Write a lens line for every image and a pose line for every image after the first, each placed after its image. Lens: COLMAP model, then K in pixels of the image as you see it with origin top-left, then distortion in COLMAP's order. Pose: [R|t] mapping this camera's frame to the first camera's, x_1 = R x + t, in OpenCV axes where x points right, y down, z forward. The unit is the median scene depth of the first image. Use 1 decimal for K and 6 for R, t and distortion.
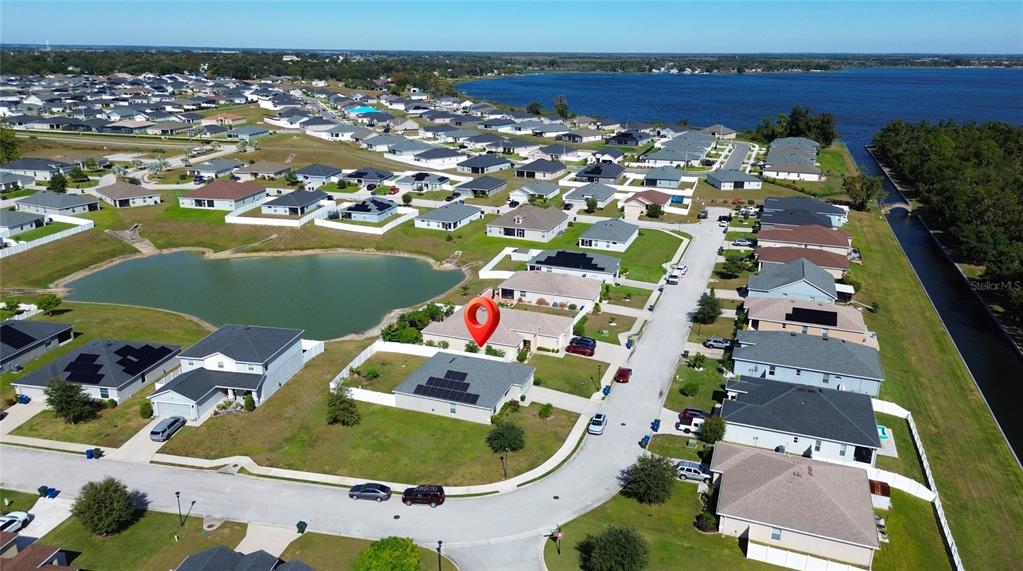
lens RADIAL K [[725.4, 0, 511.5], [0, 725.4, 285.5], [0, 0, 1]] dist [0.032032, -0.001991]
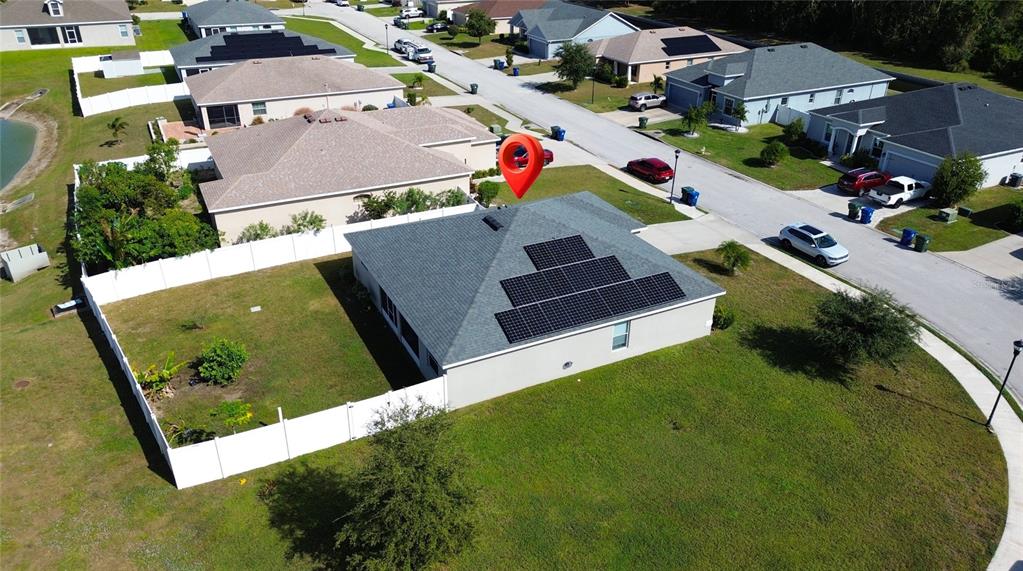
lens RADIAL K [[725.4, 0, 511.5], [0, 725.4, 285.5], [0, 0, 1]] dist [0.032032, -0.001991]
pose [[0.677140, -0.348523, 0.648084, -0.273560], [0.223875, 0.936547, 0.269739, 0.034757], [-0.700971, -0.037562, 0.712200, 0.653601]]
